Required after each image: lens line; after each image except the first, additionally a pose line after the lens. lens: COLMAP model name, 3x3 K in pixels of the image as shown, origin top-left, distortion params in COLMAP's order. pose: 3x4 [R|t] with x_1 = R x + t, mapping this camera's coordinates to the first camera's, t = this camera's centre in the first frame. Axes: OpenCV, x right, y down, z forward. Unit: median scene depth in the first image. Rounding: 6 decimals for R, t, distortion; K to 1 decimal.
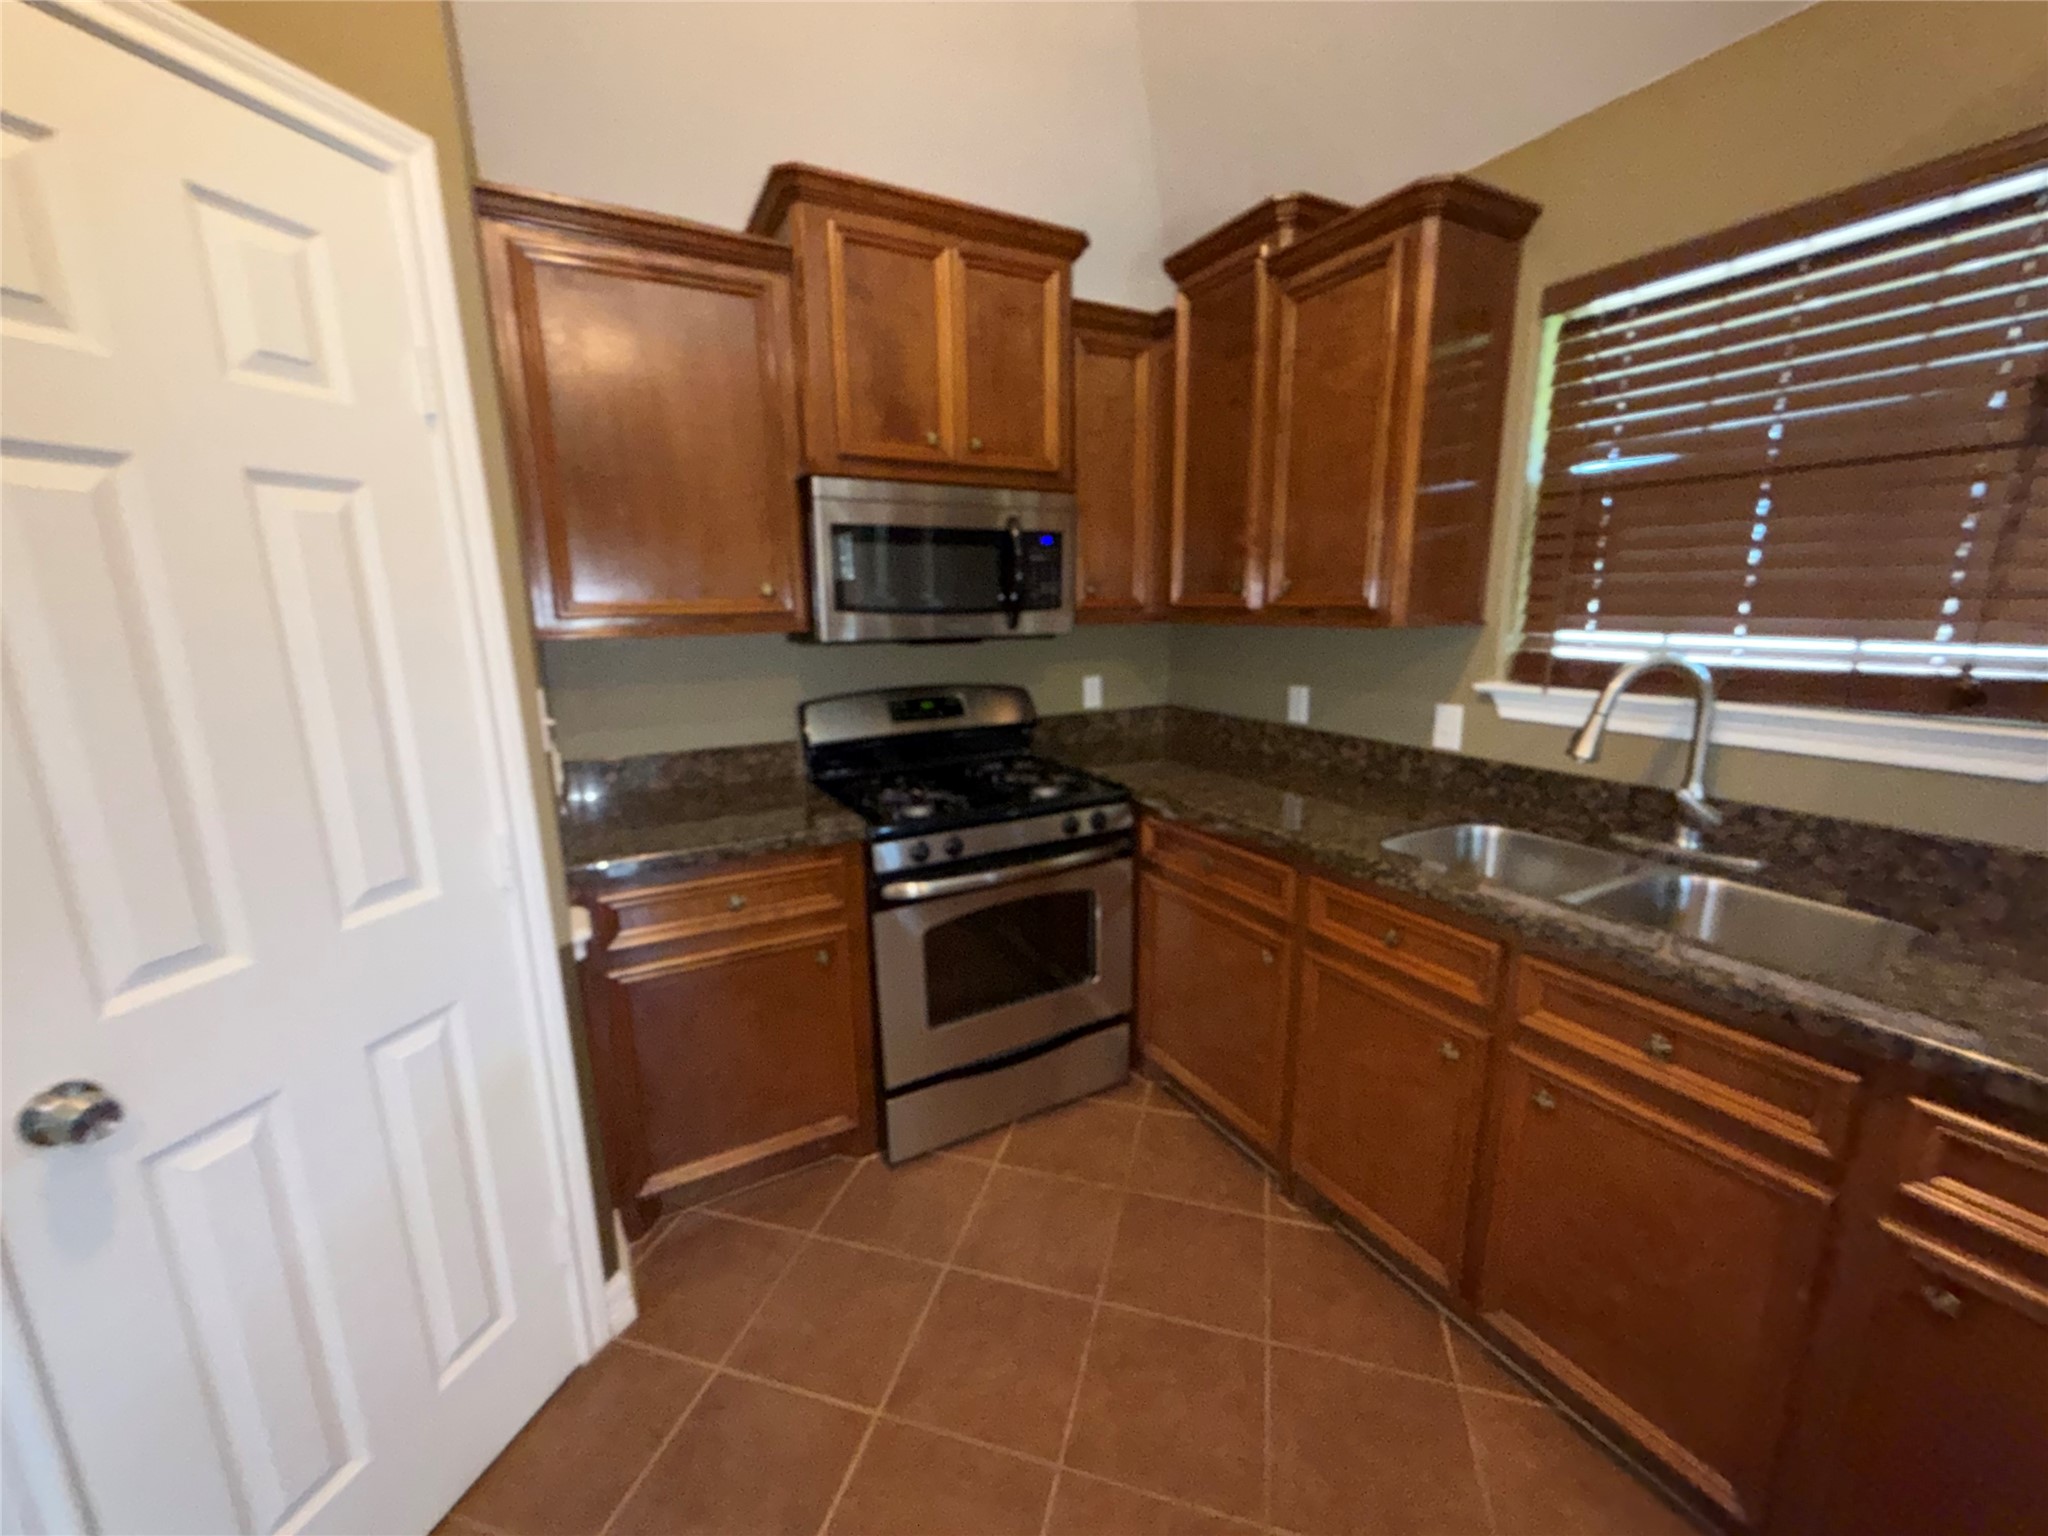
lens RADIAL K [[804.2, 0, 1021.6], [0, 804.2, 770.8], [0, 0, 1]] dist [0.001505, -0.000460]
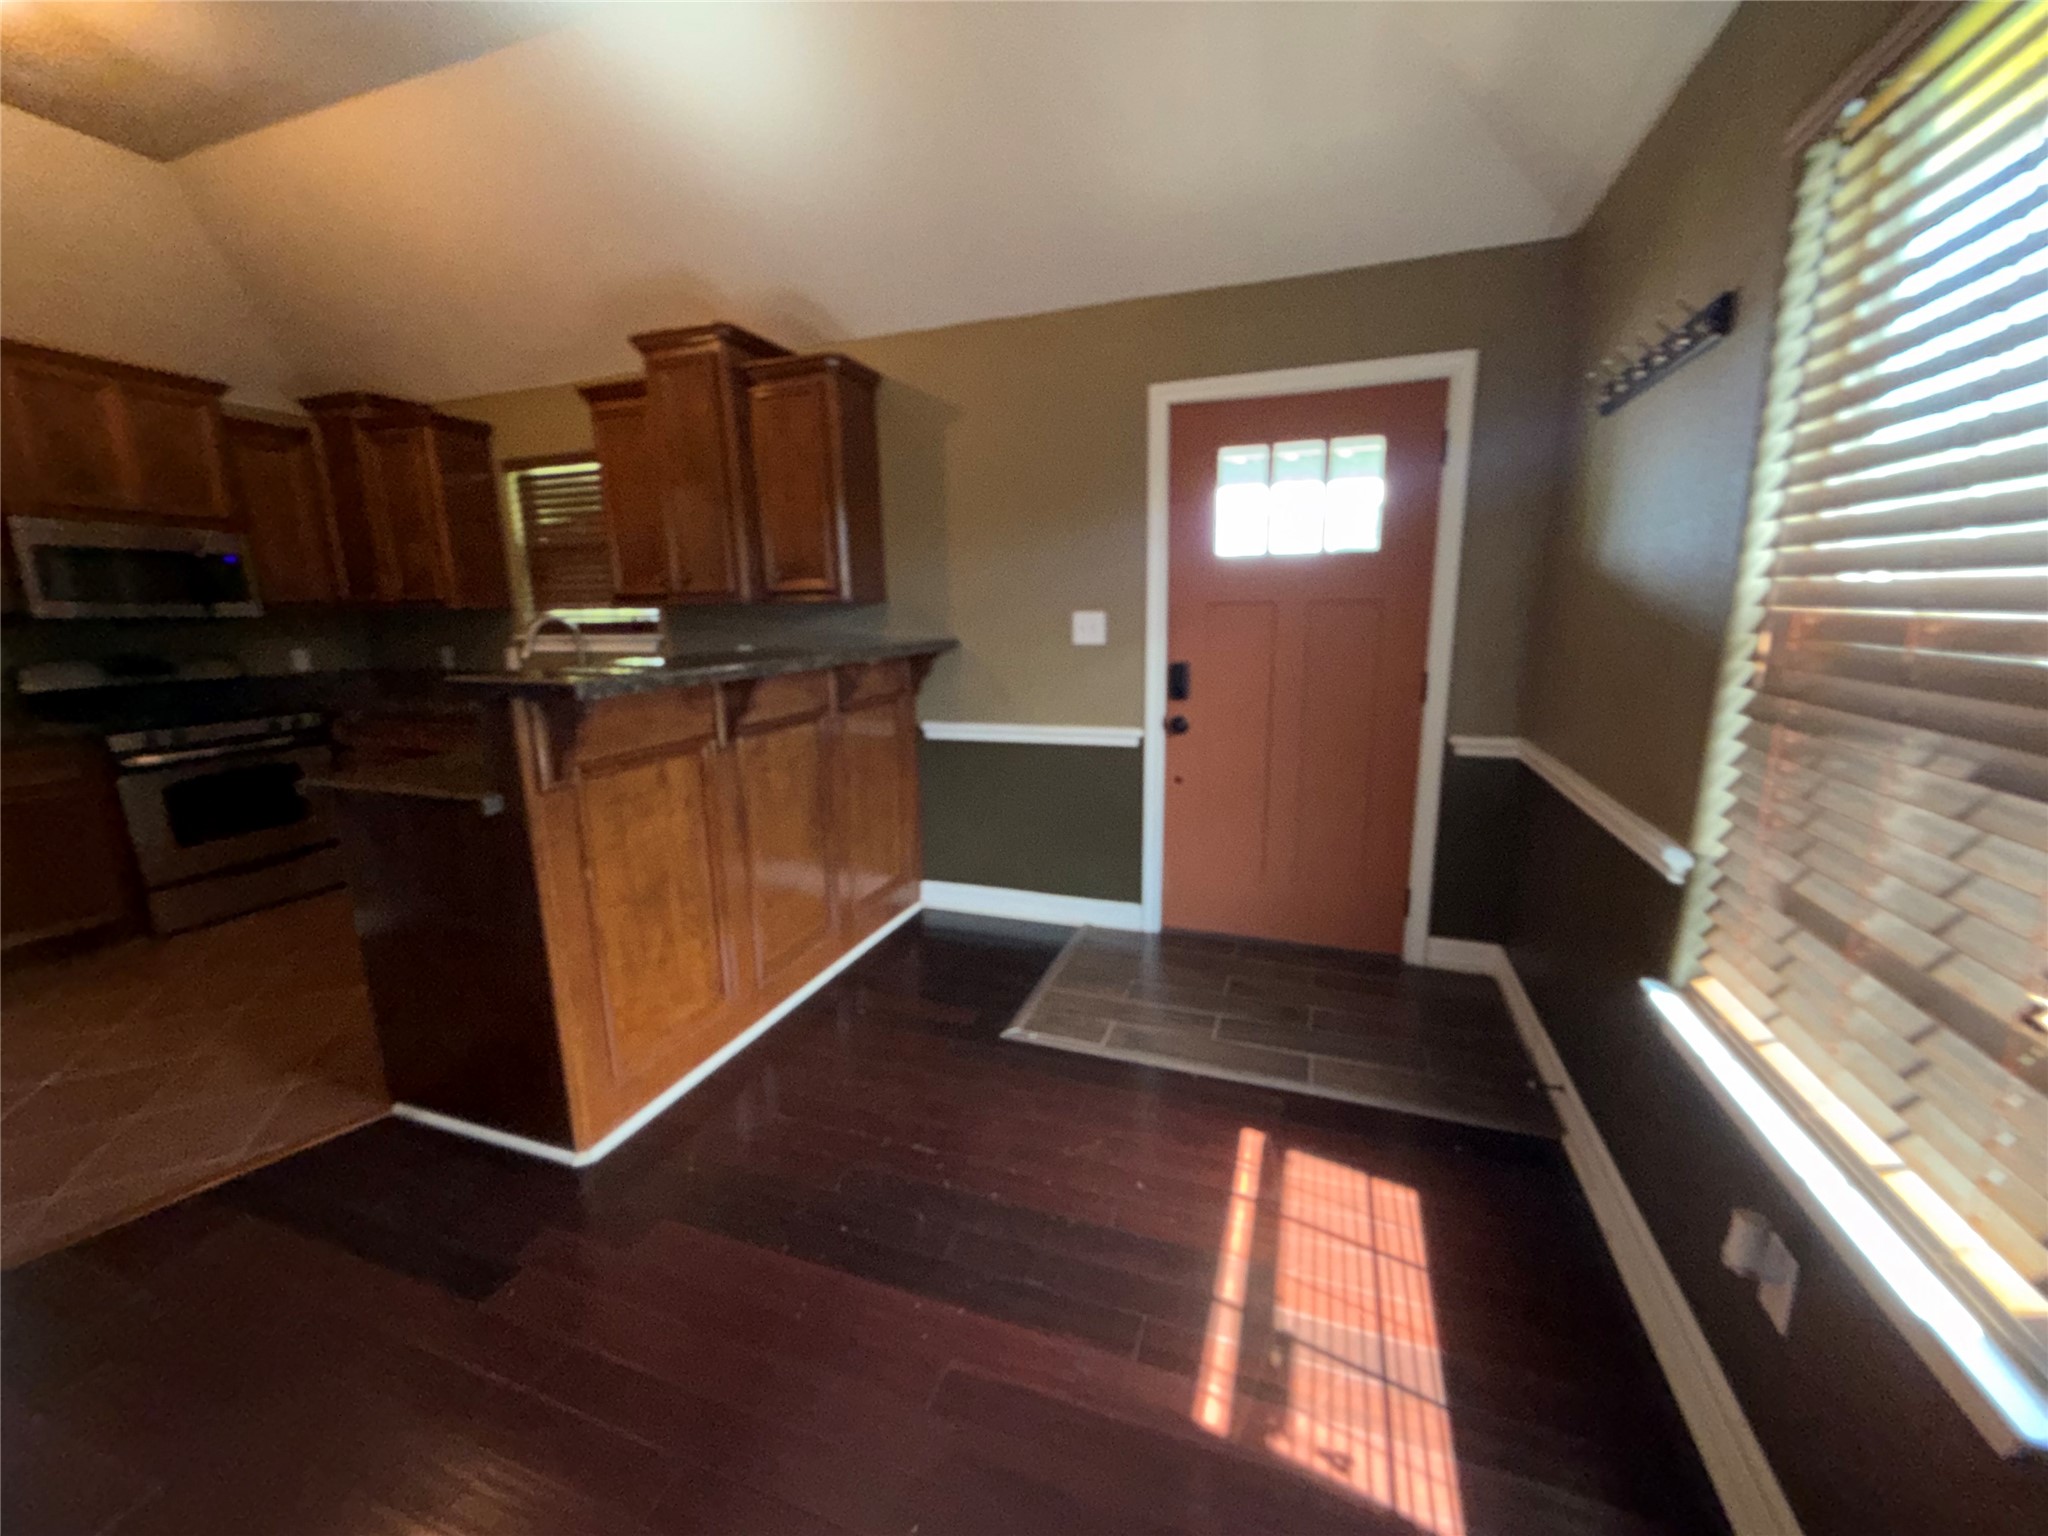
lens RADIAL K [[804.2, 0, 1021.6], [0, 804.2, 770.8], [0, 0, 1]] dist [0.001505, -0.000460]
pose [[0.751258, -0.125122, 0.648040, 0.146206], [0.139669, 0.989768, 0.029188, 0.370013], [-0.645061, 0.068583, 0.761047, -1.466199]]
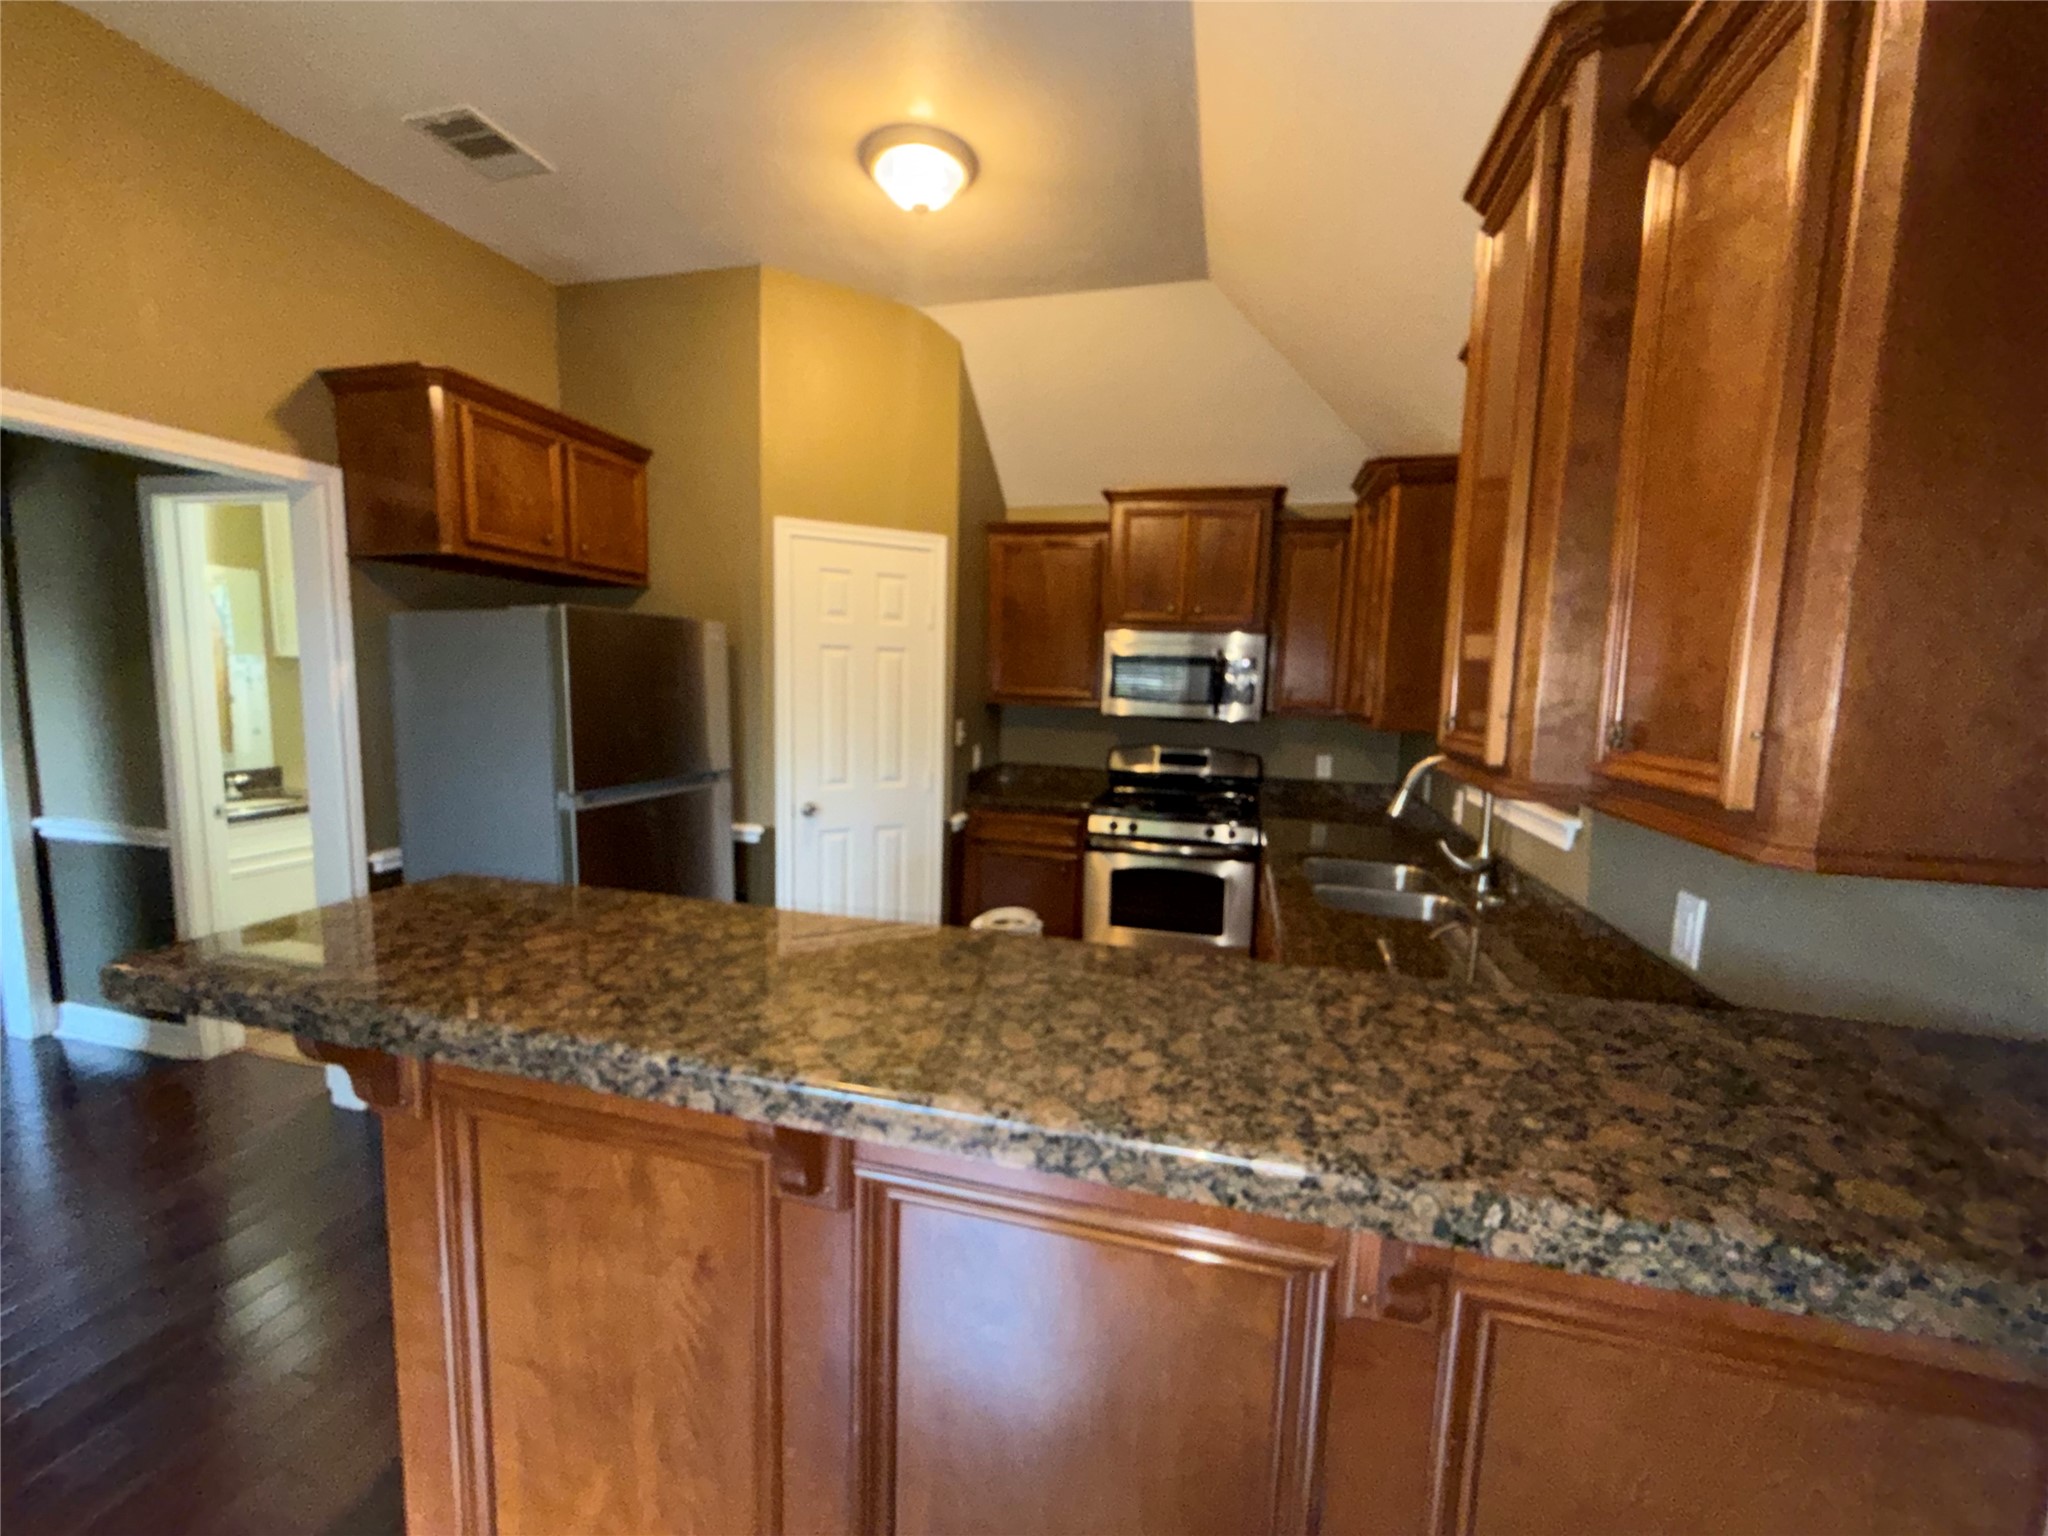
lens RADIAL K [[804.2, 0, 1021.6], [0, 804.2, 770.8], [0, 0, 1]] dist [0.001505, -0.000460]
pose [[0.720149, 0.119935, -0.683375, 0.977691], [-0.185819, 0.982305, -0.023420, 0.057260], [0.668474, 0.143850, 0.729692, -0.529163]]
